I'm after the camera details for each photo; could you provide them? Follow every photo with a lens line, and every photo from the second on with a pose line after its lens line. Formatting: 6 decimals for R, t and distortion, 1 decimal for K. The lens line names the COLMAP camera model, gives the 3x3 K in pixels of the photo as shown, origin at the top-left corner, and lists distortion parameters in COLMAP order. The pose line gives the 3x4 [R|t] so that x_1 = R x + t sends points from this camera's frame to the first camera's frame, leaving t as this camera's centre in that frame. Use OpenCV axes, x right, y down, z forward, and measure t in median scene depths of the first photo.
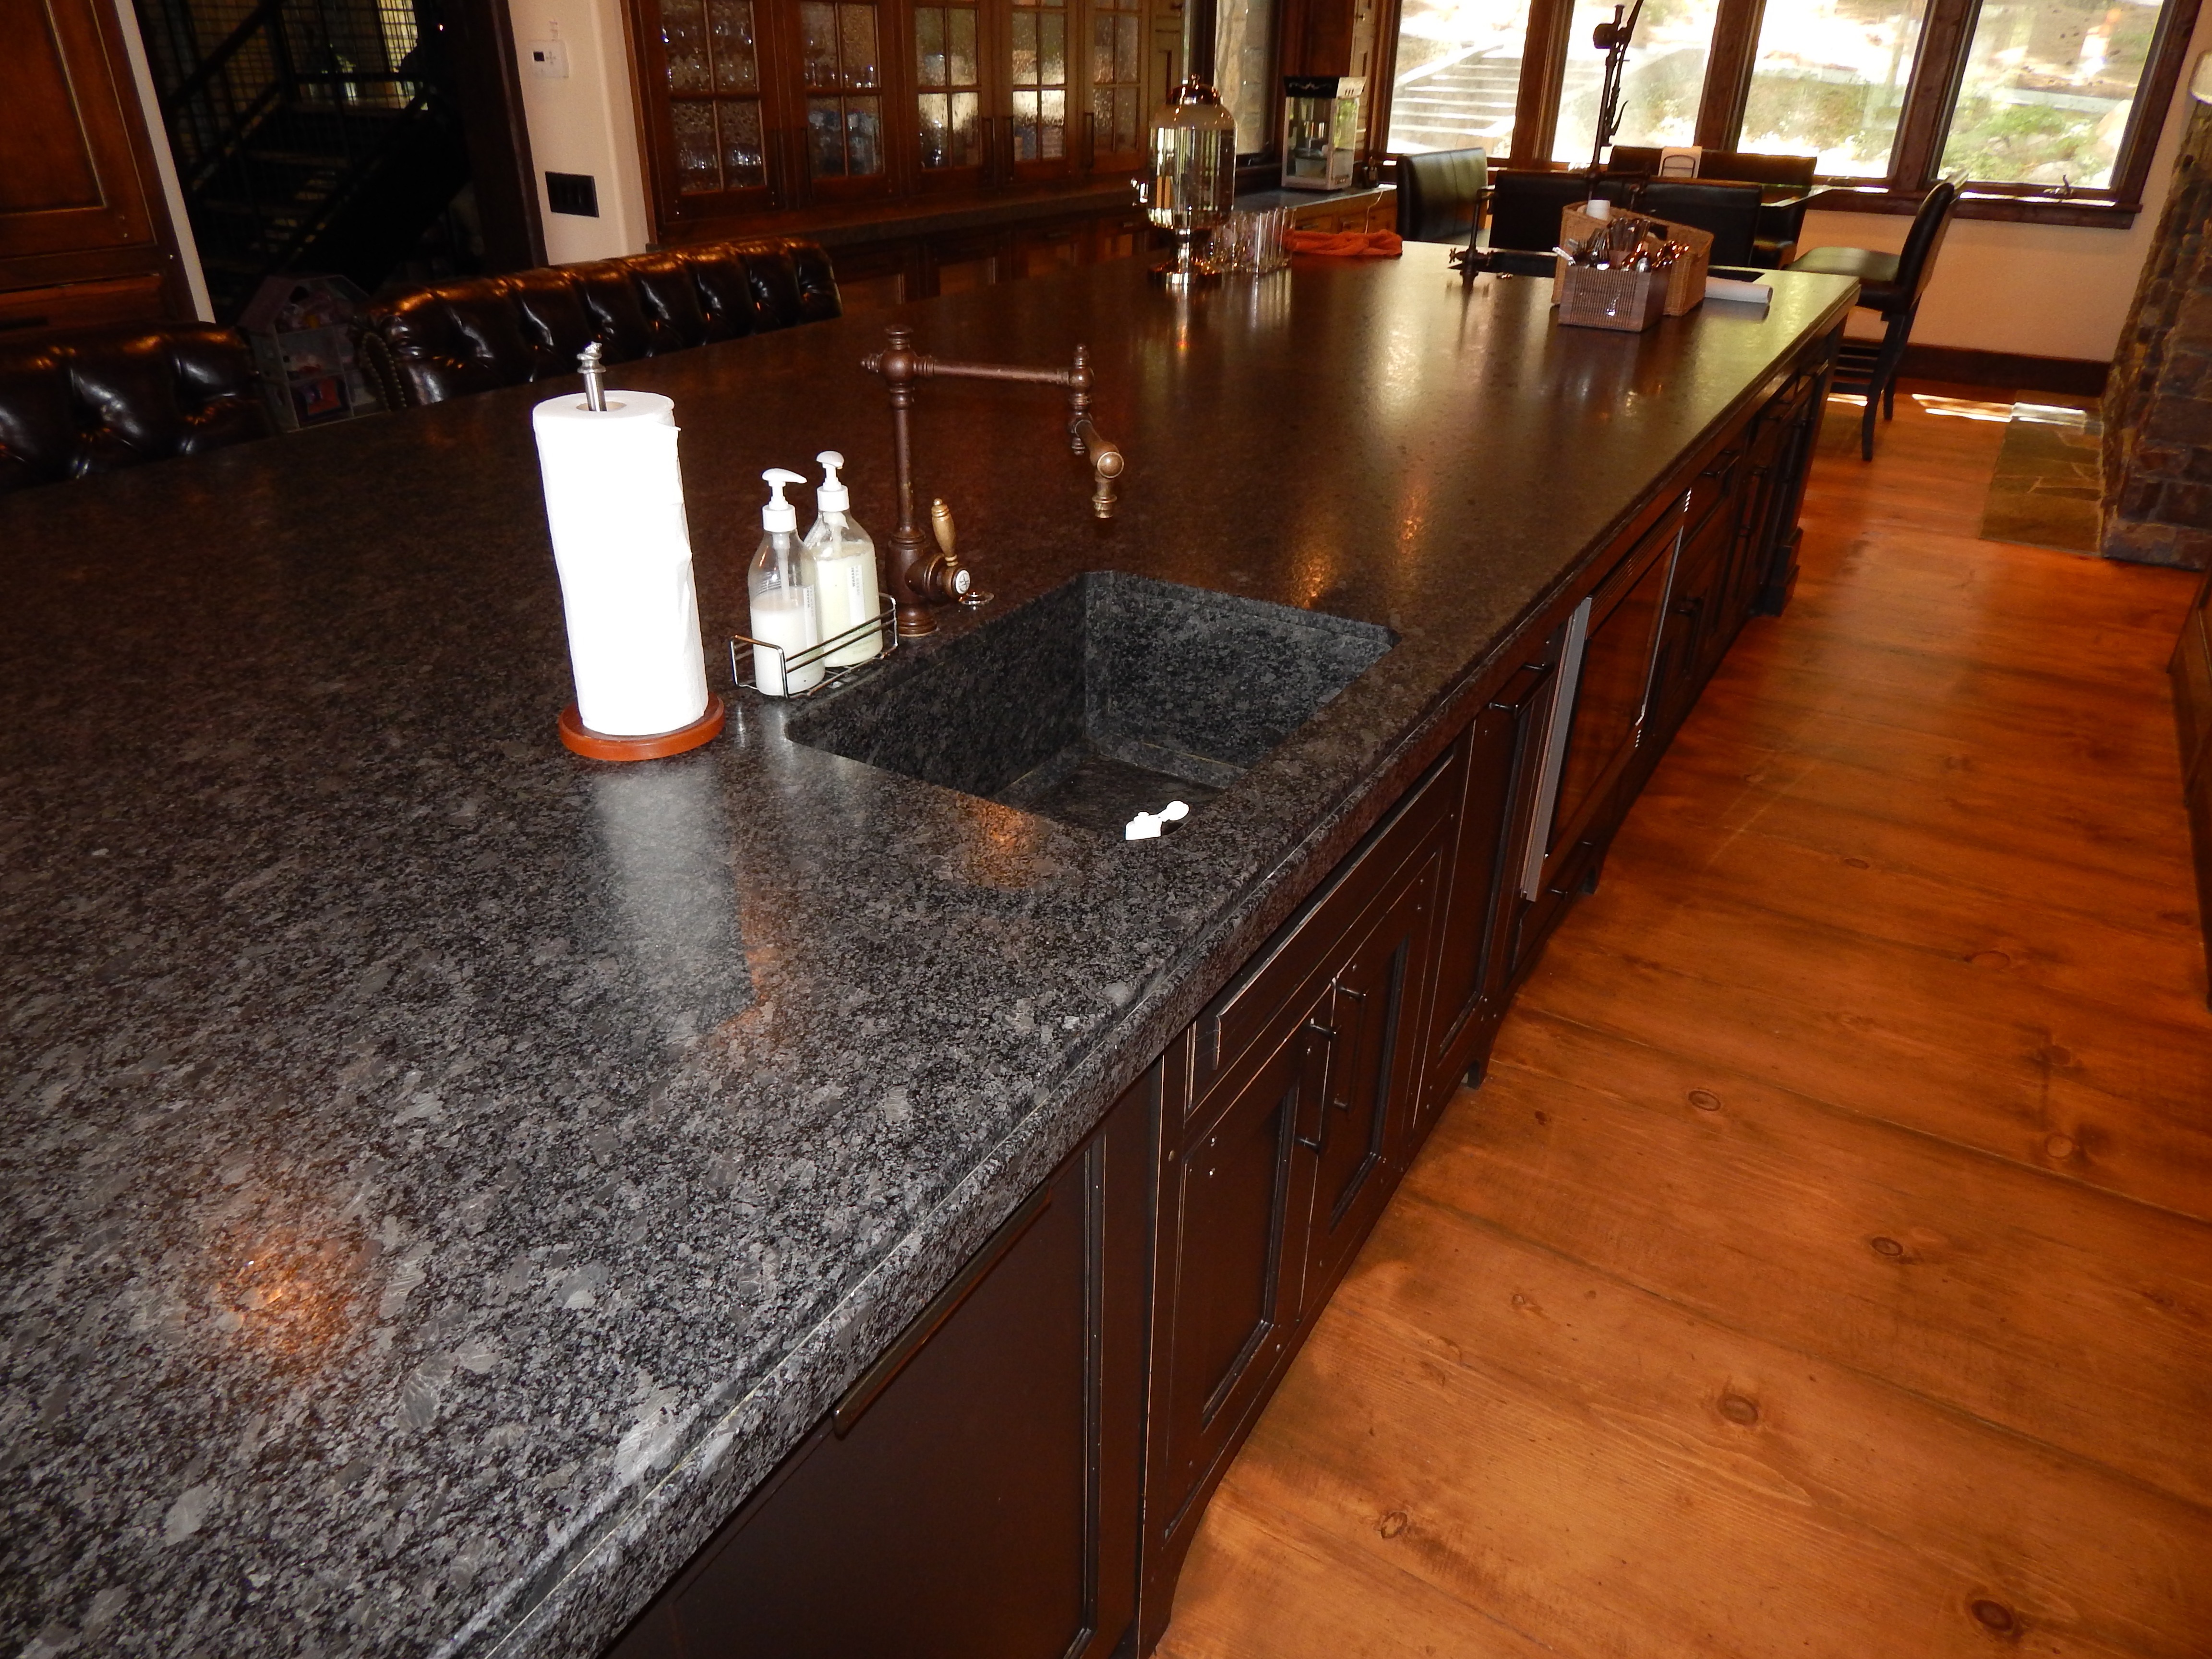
lens RADIAL K [[1463.2, 0, 1106.4], [0, 1463.2, 827.0], [0, 0, 1]] dist [0.003979, -0.008530]
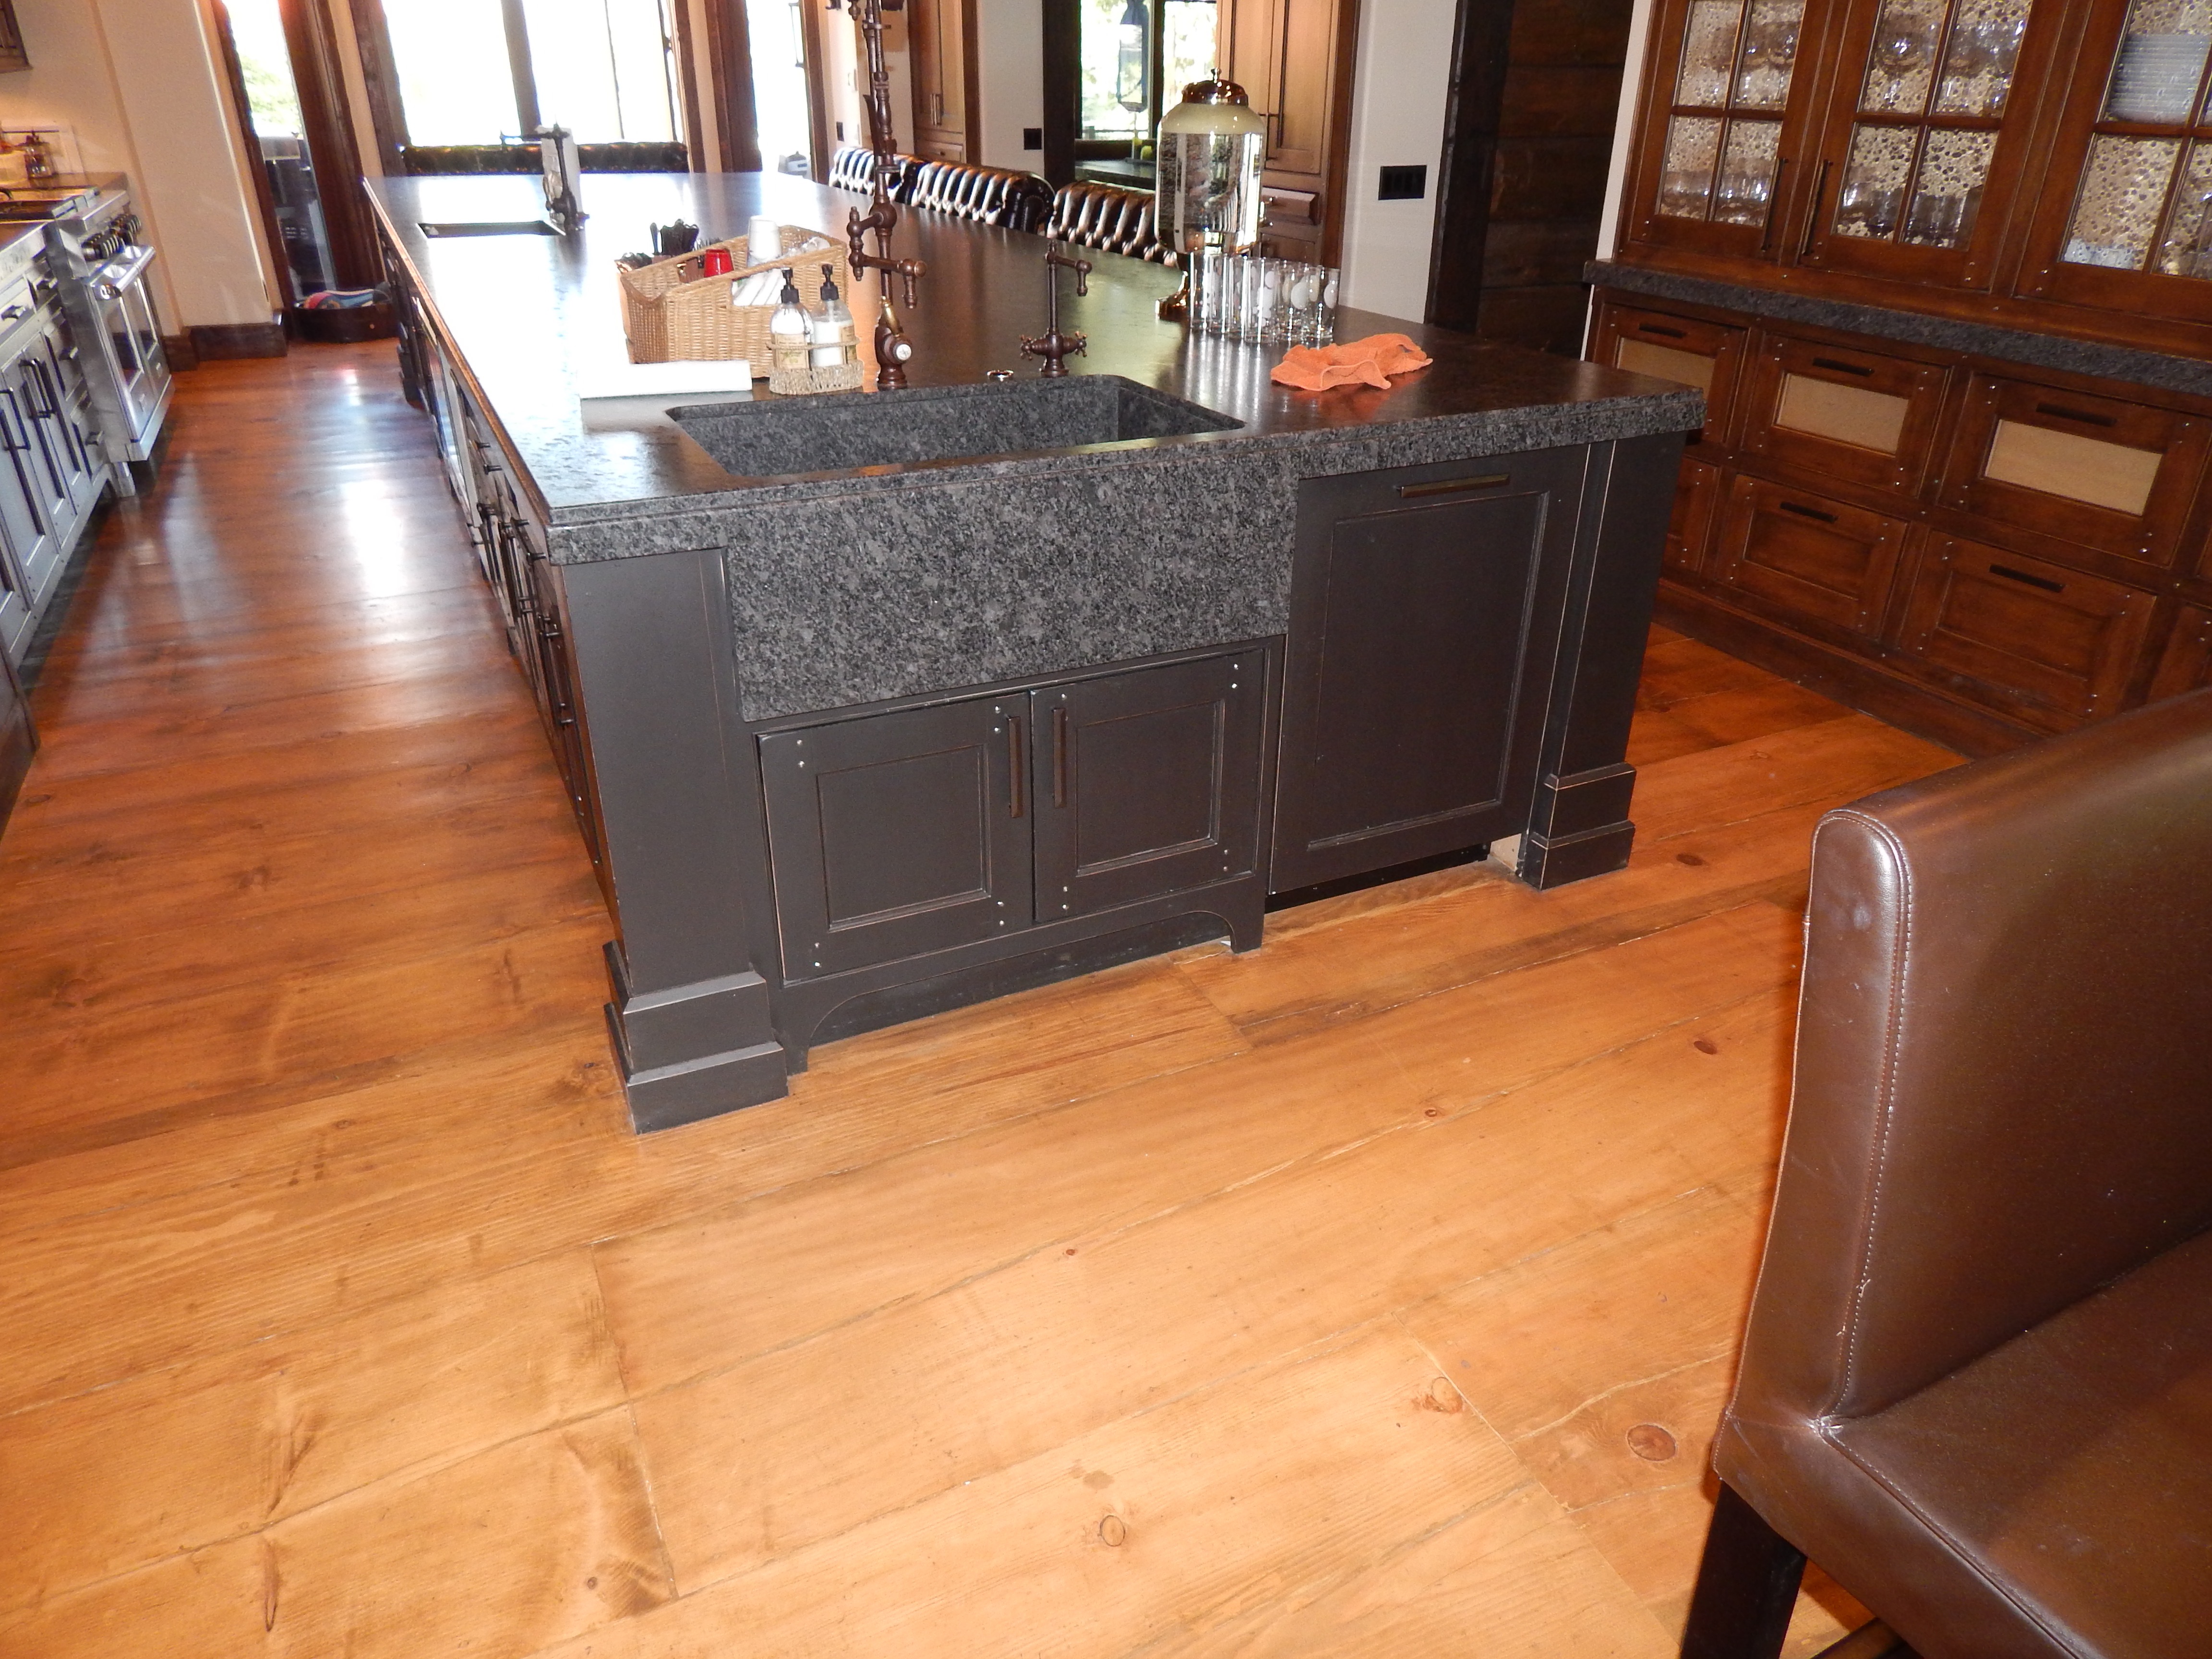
lens RADIAL K [[1469.1, 0, 1113.8], [0, 1469.1, 818.9], [0, 0, 1]] dist [0.002038, -0.005143]
pose [[-0.544677, 0.362926, -0.756050, 0.790530], [-0.412184, 0.669264, 0.618215, -0.653818], [0.730363, 0.648359, -0.214941, 1.282496]]
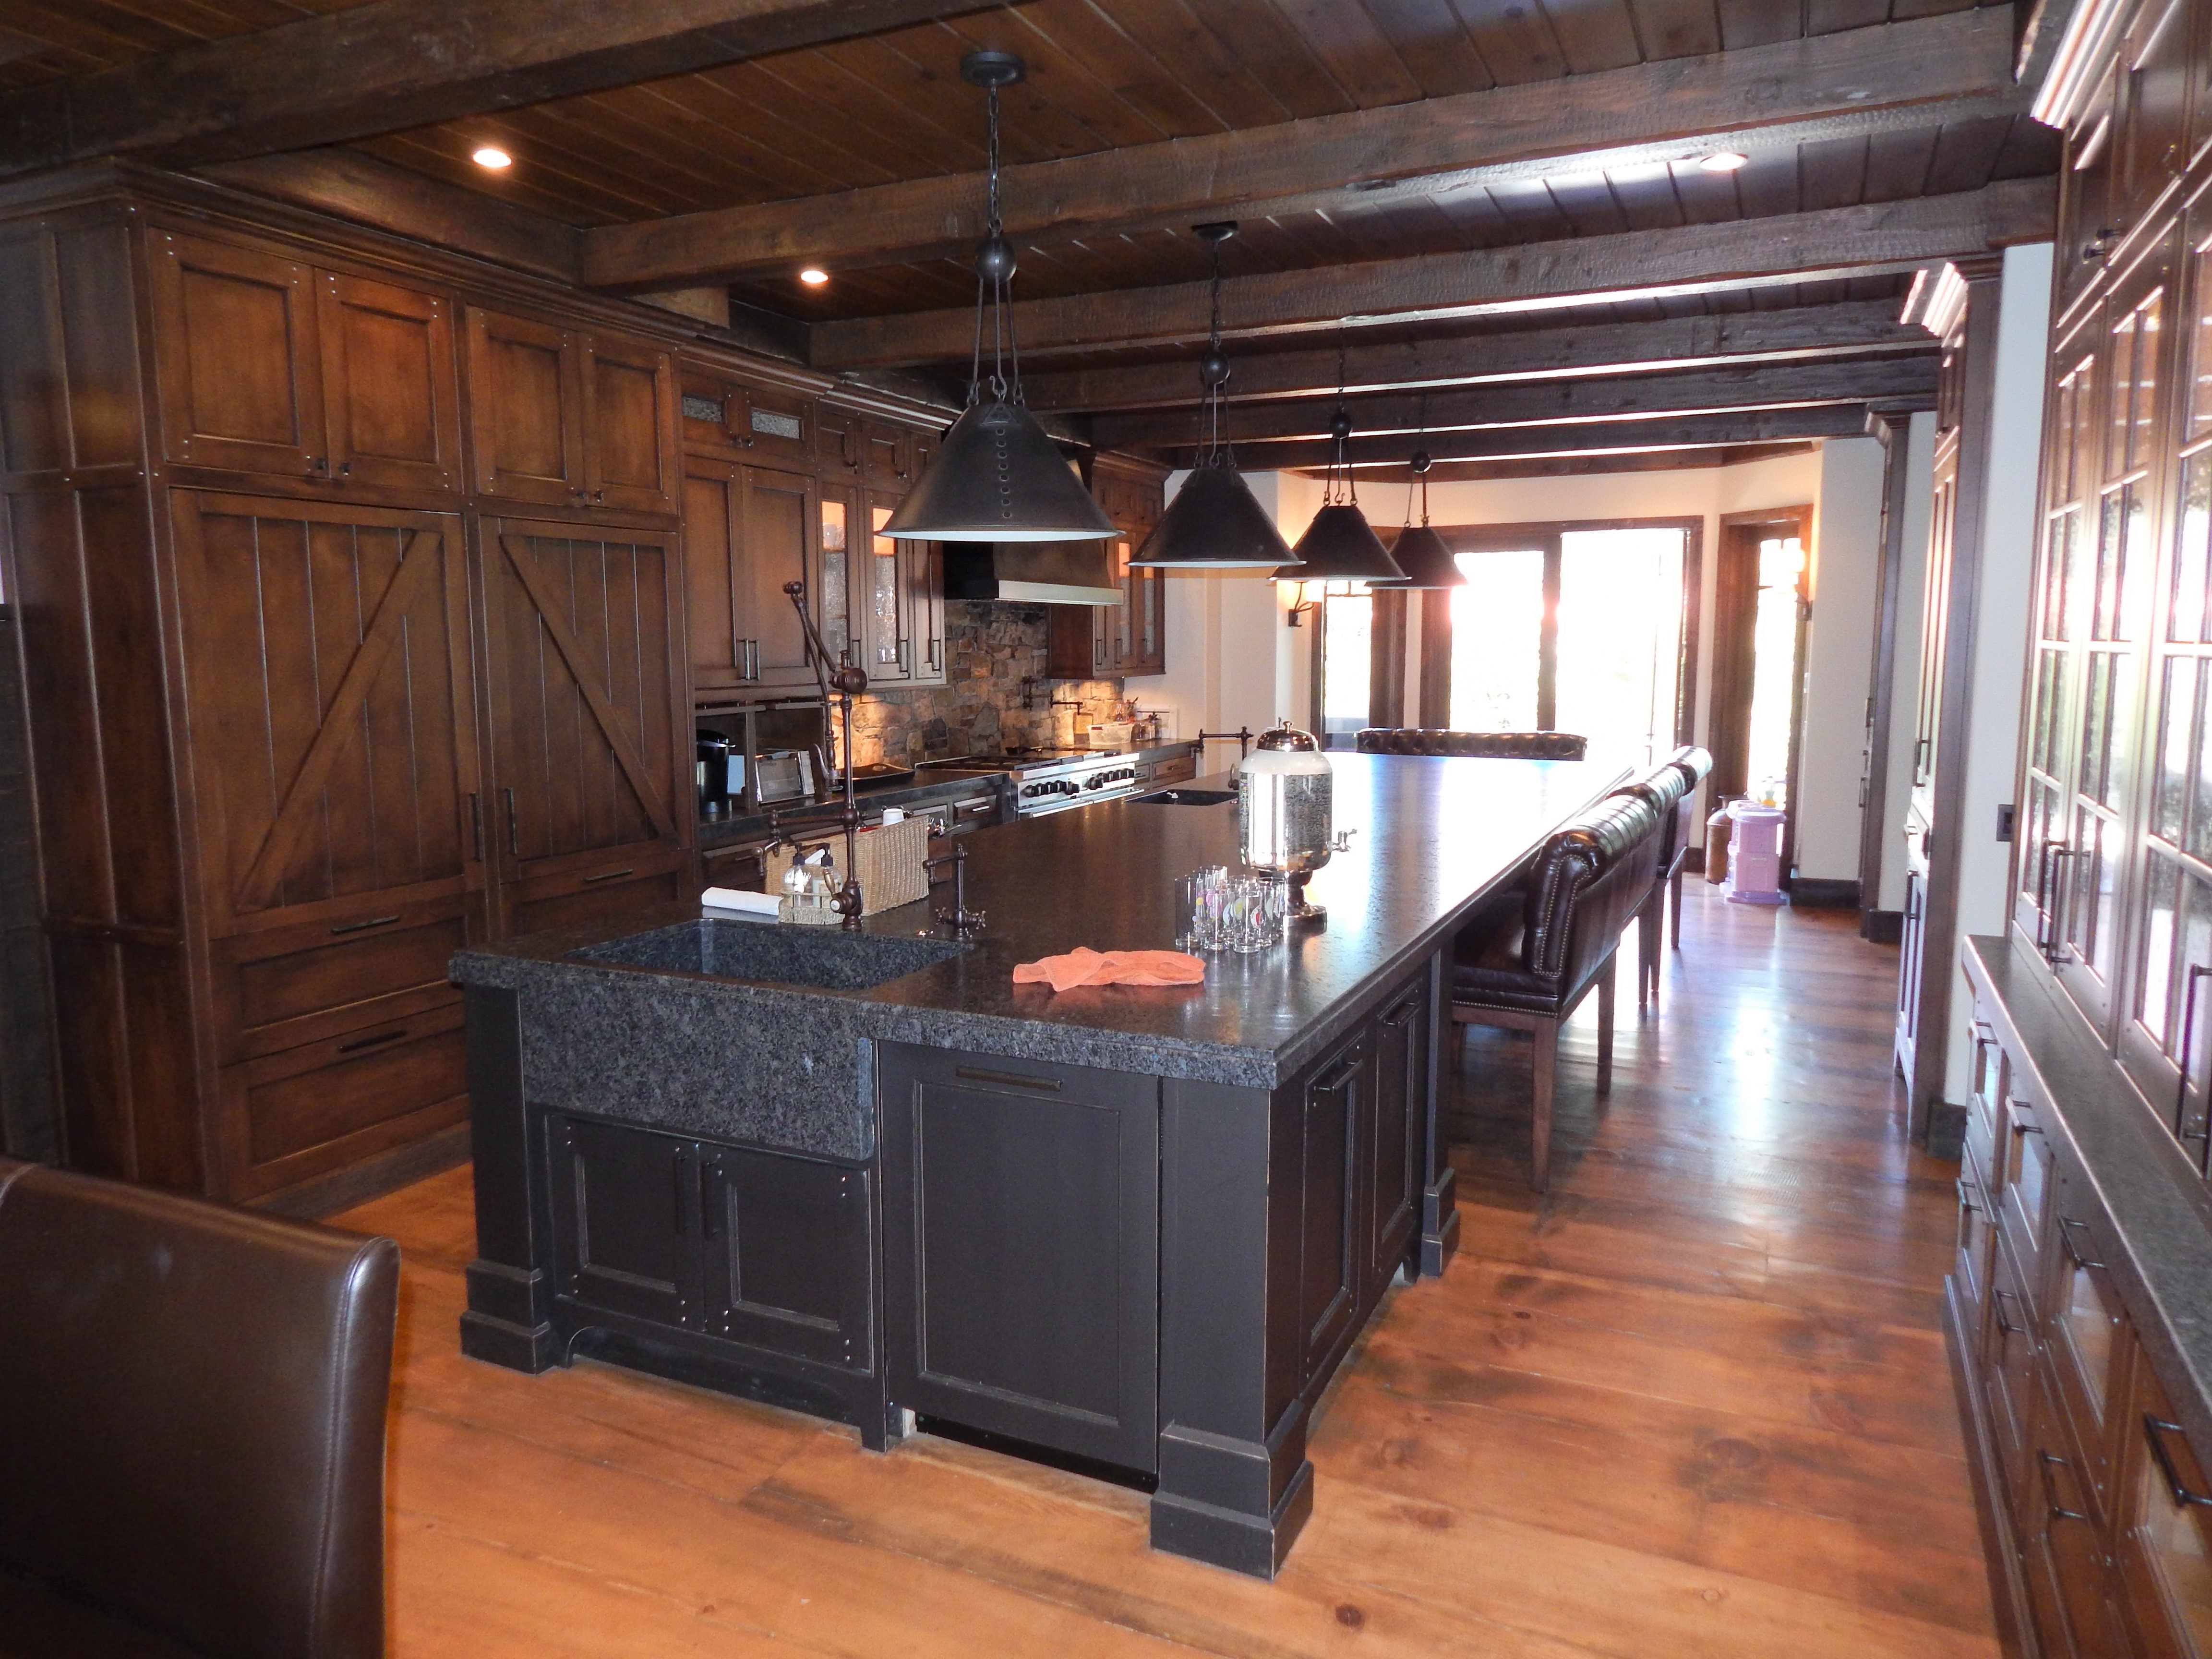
lens RADIAL K [[1460.8, 0, 1112.2], [0, 1460.8, 822.5], [0, 0, 1]] dist [0.006651, -0.006426]
pose [[-0.994446, -0.001200, -0.105241, 0.249213], [-0.061763, 0.816312, 0.574300, -0.907576], [0.085220, 0.577610, -0.811852, 1.637328]]
